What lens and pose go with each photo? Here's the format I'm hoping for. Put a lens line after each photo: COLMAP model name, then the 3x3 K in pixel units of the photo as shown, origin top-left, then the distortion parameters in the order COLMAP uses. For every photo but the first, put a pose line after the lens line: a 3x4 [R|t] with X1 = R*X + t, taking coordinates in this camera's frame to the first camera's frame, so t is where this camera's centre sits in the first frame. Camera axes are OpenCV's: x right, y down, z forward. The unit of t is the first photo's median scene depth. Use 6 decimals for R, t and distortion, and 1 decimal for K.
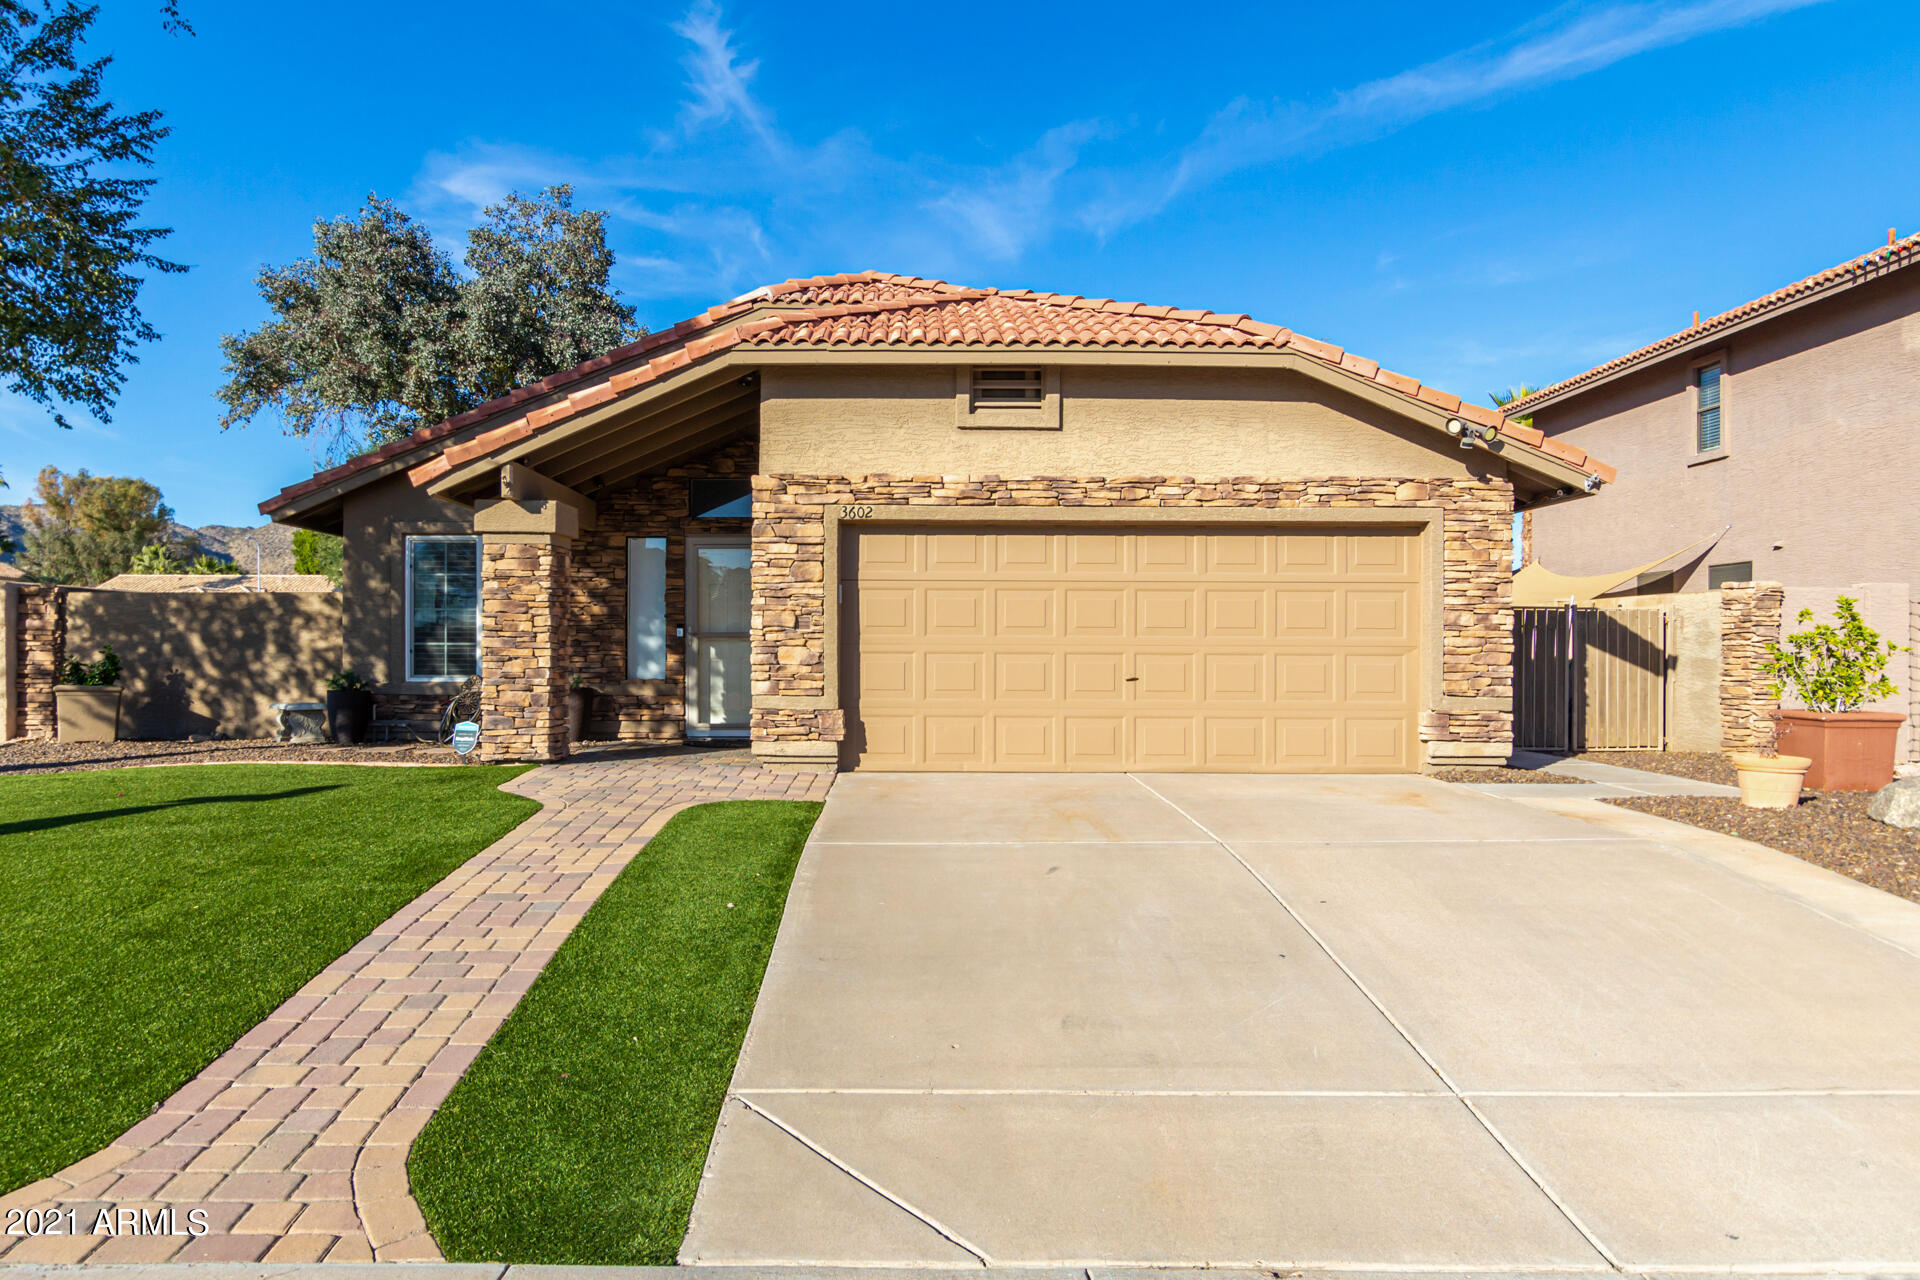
lens RADIAL K [[1234.1, 0, 899.8], [0, 1234.1, 665.9], [0, 0, 1]] dist [0.004016, -0.005184]
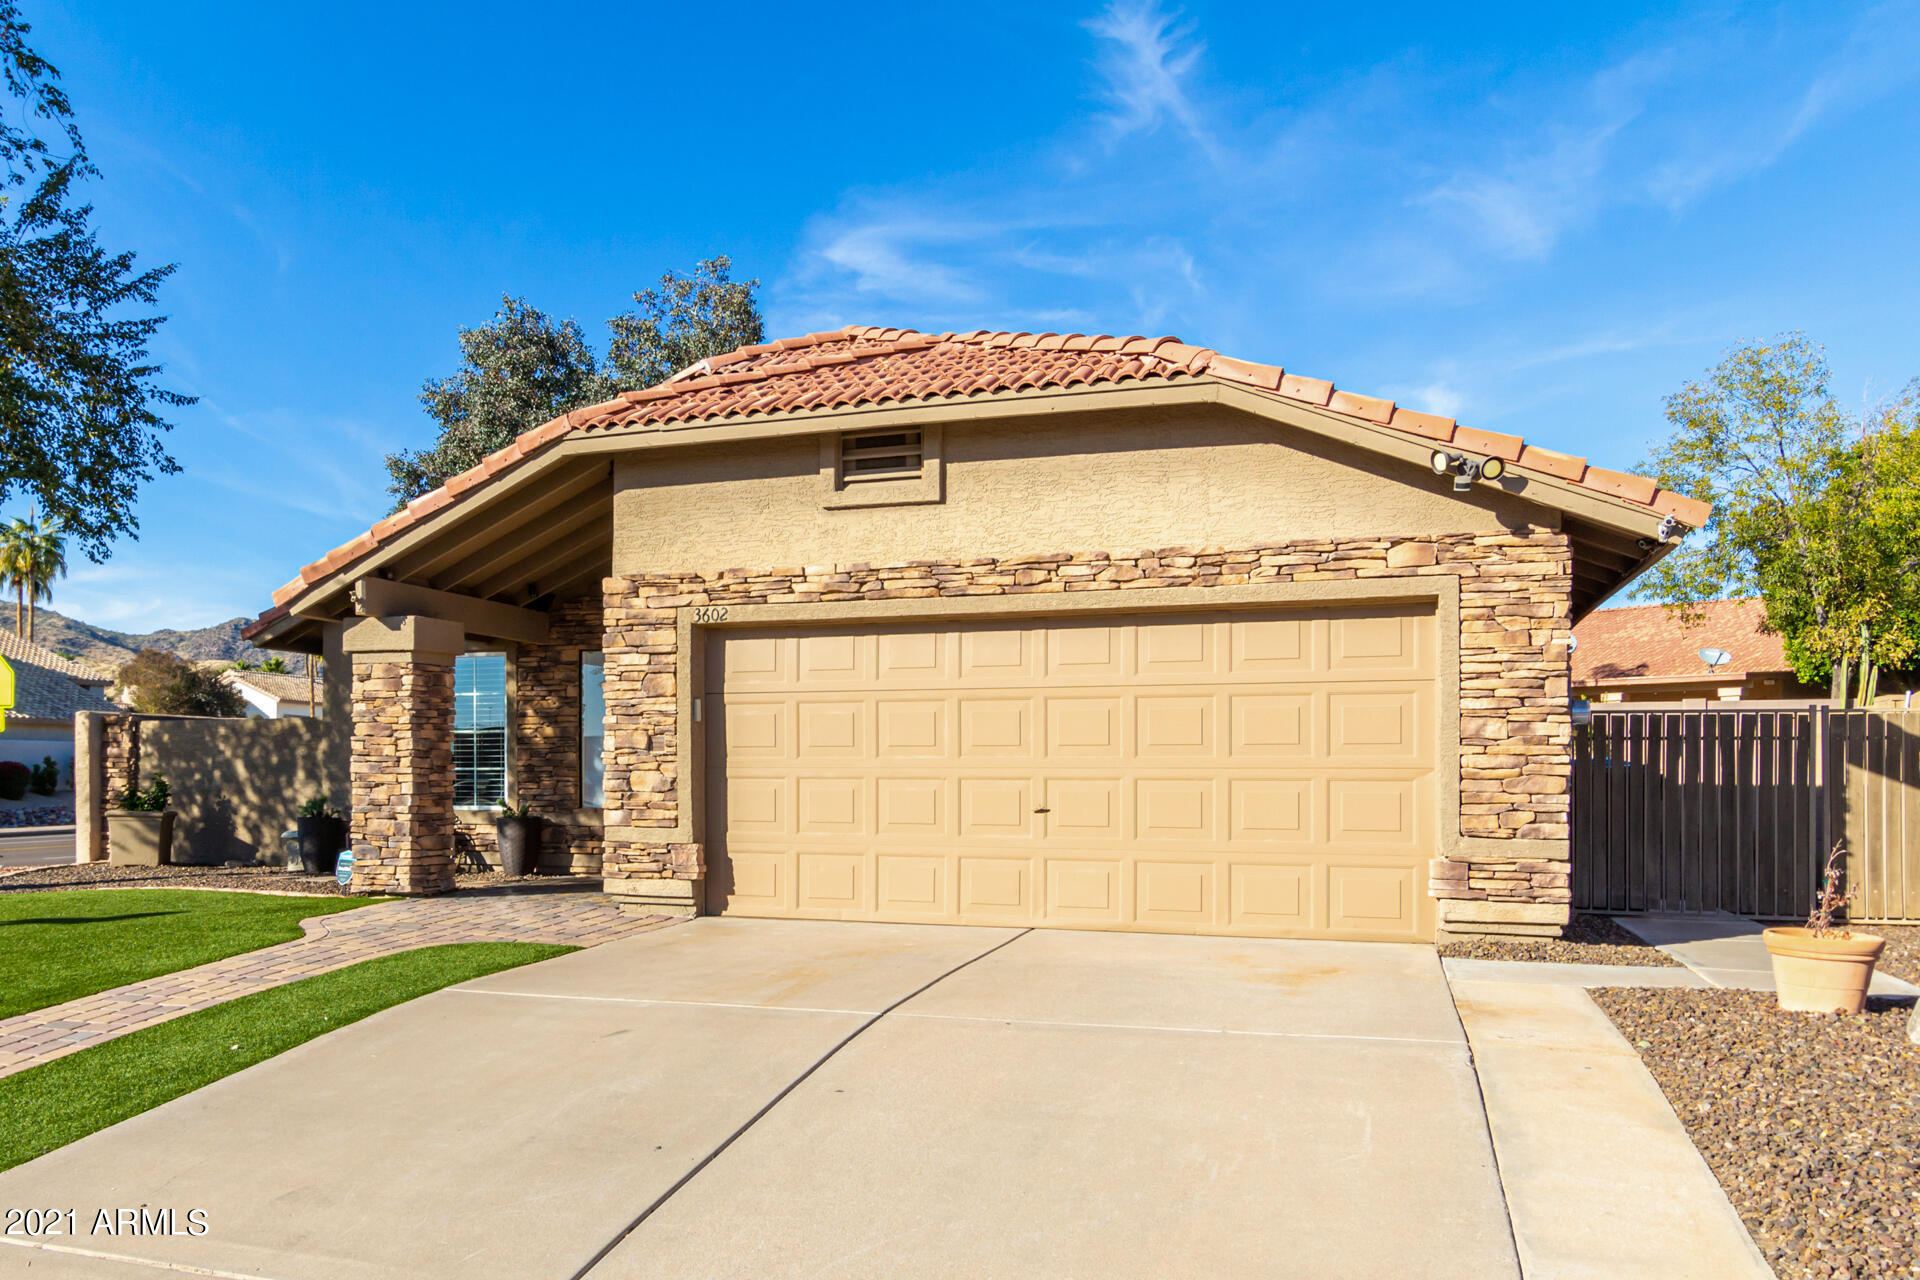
lens RADIAL K [[1473.2, 0, 794.3], [0, 1473.2, 787.4], [0, 0, 1]] dist [0.003412, -0.006726]
pose [[0.933224, 0.000581, -0.359296, 0.314641], [-0.002134, 0.999990, -0.003927, -0.000131], [0.359290, 0.004431, 0.933216, 0.050593]]
